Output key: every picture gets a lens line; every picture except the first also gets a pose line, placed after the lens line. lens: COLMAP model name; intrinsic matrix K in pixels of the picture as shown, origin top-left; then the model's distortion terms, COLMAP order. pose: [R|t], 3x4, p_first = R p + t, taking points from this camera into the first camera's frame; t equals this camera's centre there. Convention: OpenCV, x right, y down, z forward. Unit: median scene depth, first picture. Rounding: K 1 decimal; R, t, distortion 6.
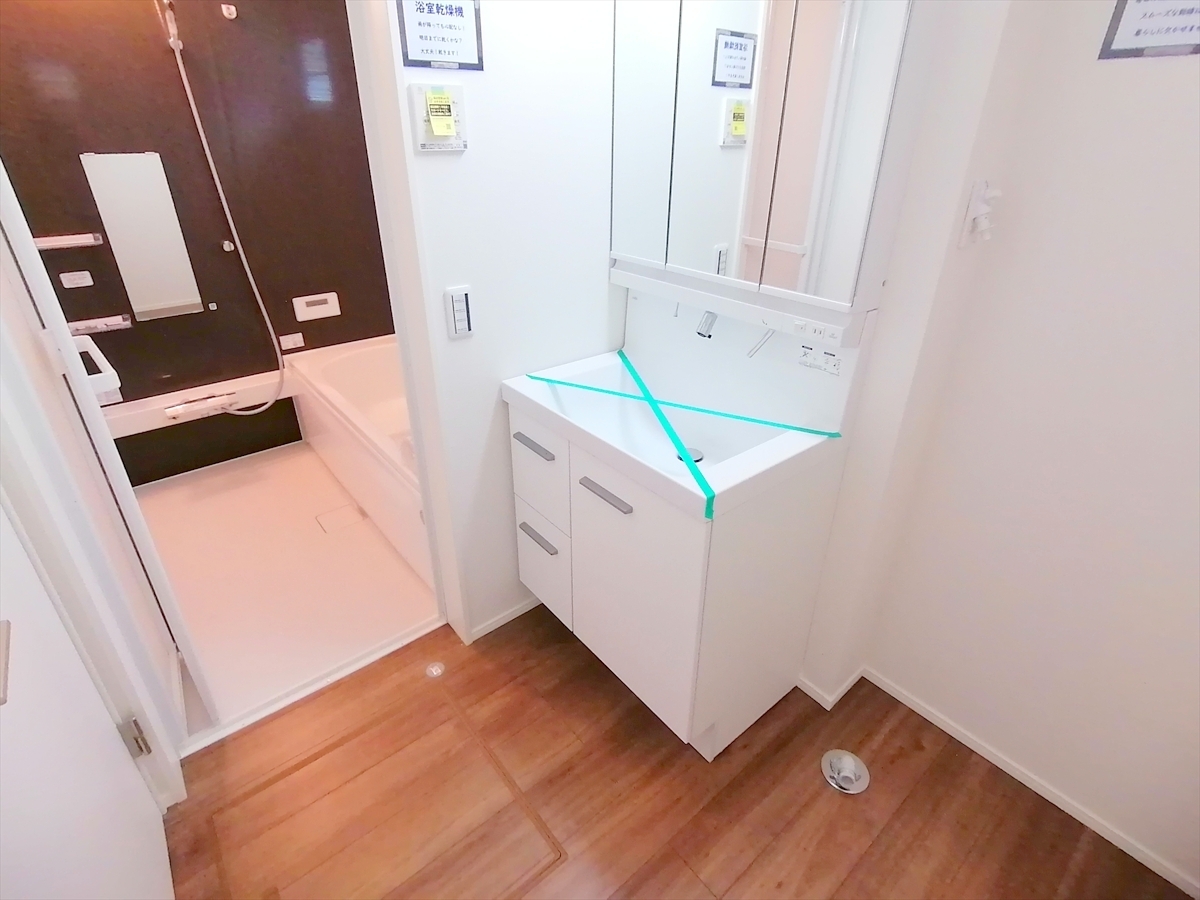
lens RADIAL K [[598.6, 0, 598.1], [0, 598.6, 445.6], [0, 0, 1]] dist [-0.014825, 0.000840]
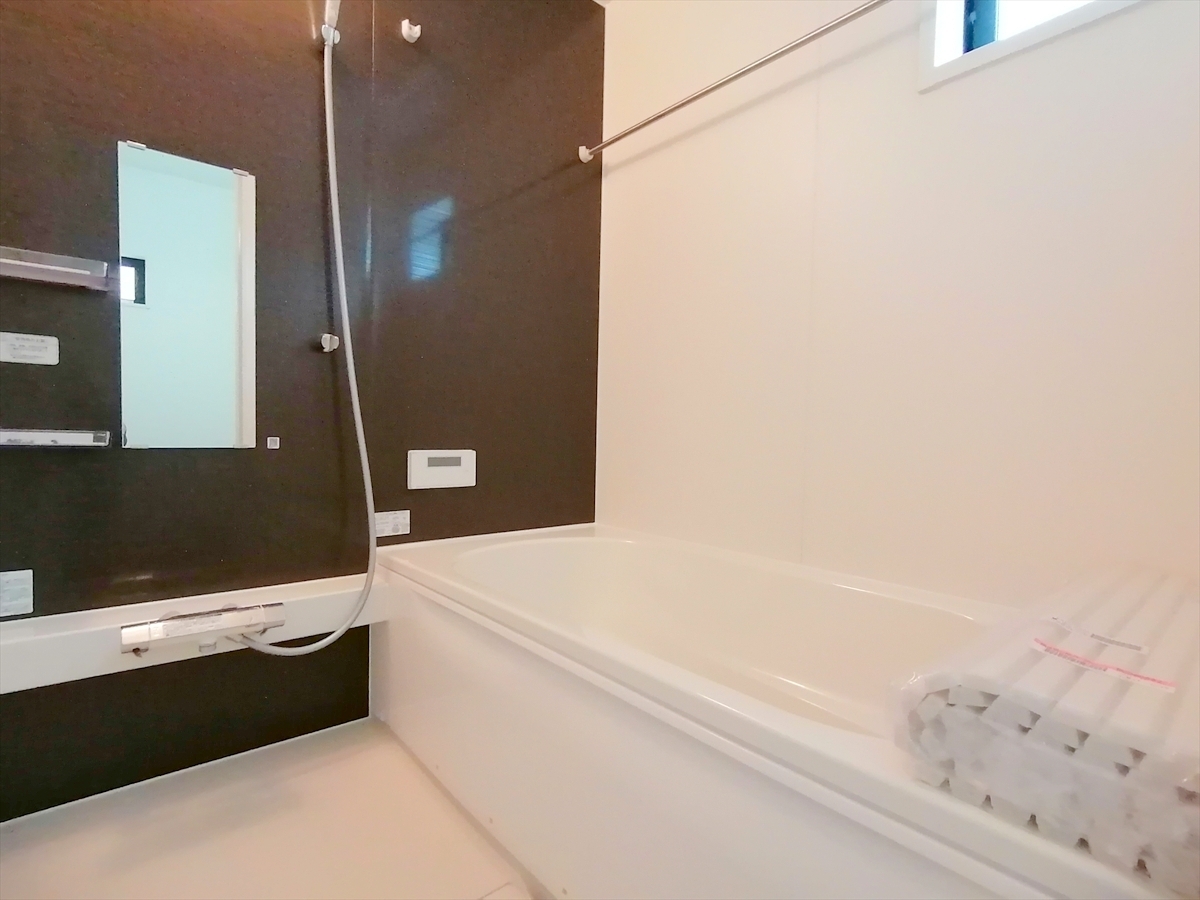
lens RADIAL K [[600.9, 0, 600.8], [0, 600.9, 470.3], [0, 0, 1]] dist [-0.002225, -0.000254]
pose [[0.999161, 0.024631, 0.032707, -0.395147], [-0.009195, 0.913393, -0.406974, 0.007451], [-0.039899, 0.406332, 0.912854, 0.537235]]
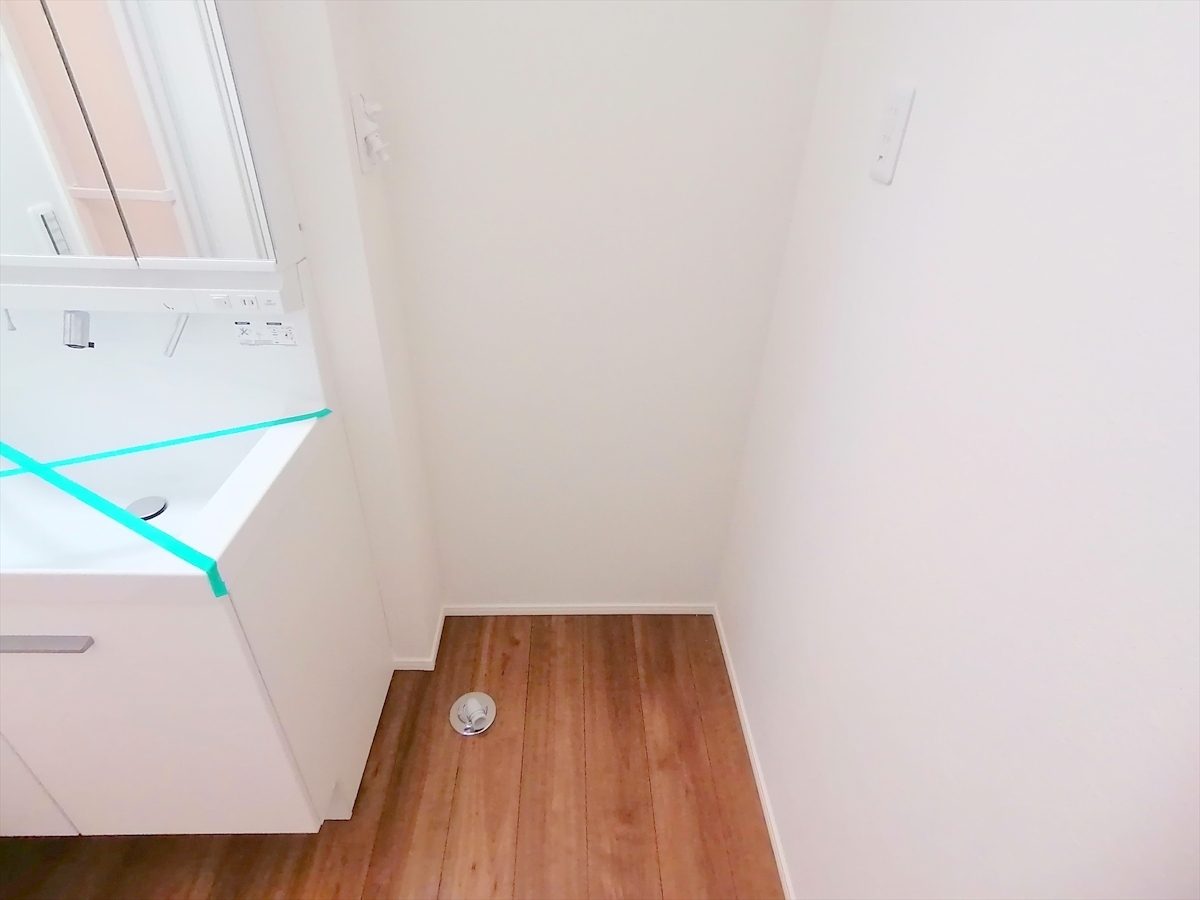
lens RADIAL K [[626.7, 0, 582.4], [0, 626.7, 430.6], [0, 0, 1]] dist [0.000435, -0.000289]
pose [[0.633159, -0.394377, 0.666015, 0.022431], [0.346111, 0.913899, 0.212123, -0.042895], [-0.692327, 0.096207, 0.715142, 0.089947]]
